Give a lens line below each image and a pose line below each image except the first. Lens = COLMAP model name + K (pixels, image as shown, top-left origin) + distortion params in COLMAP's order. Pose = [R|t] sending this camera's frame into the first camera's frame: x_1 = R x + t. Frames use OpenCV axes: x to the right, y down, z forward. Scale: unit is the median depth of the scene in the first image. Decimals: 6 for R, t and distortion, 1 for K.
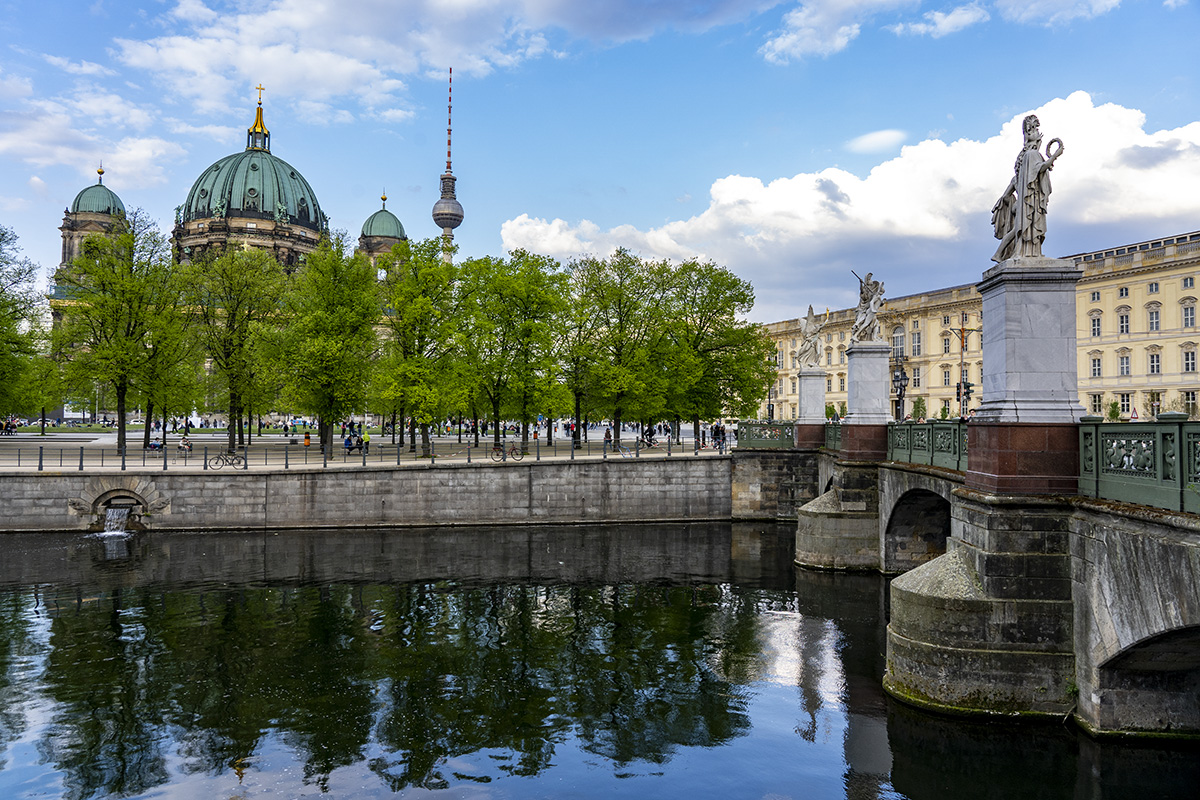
lens RADIAL K [[836.4, 0, 600.0], [0, 836.4, 400.0], [0, 0, 1]] dist [0.000432, -0.000045]
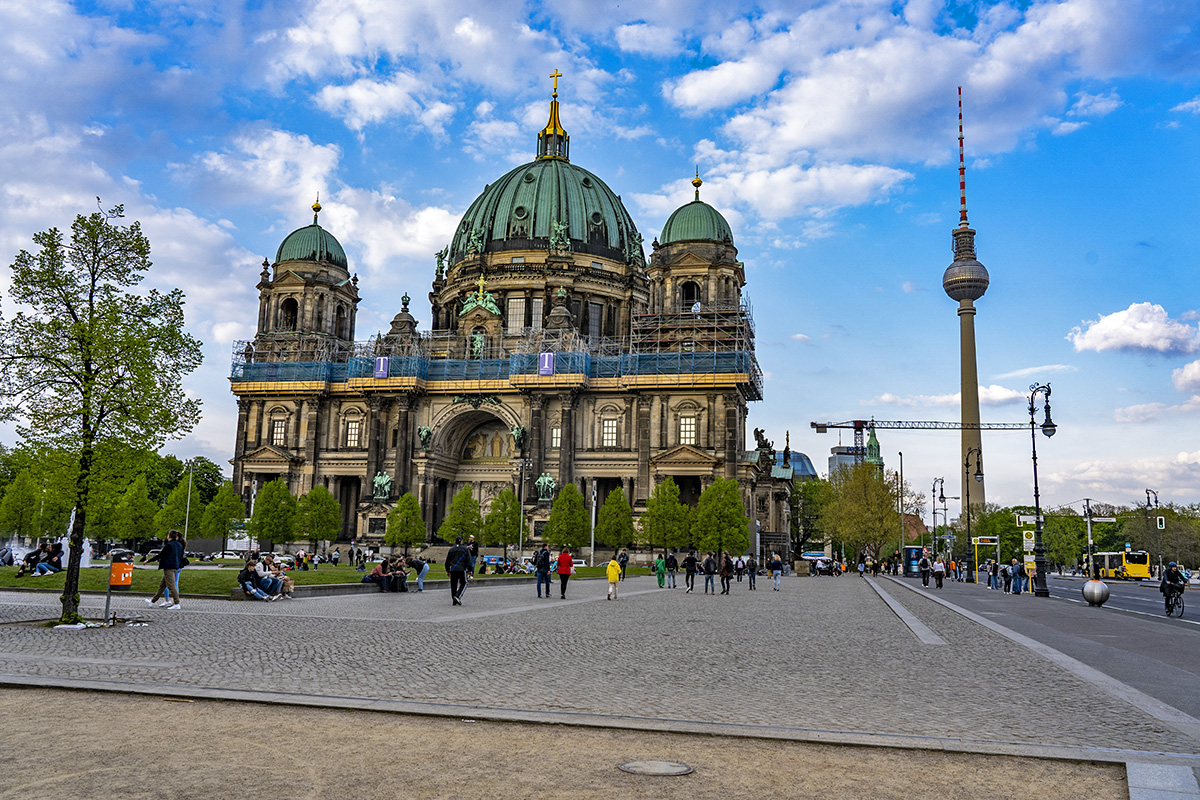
lens RADIAL K [[985.7, 0, 600.0], [0, 985.7, 400.0], [0, 0, 1]] dist [0.004037, 0.001839]
pose [[0.828790, -0.076129, -0.554357, 0.060639], [-0.005906, 0.989456, -0.144710, 0.012786], [0.559529, 0.123208, 0.819602, 0.407009]]
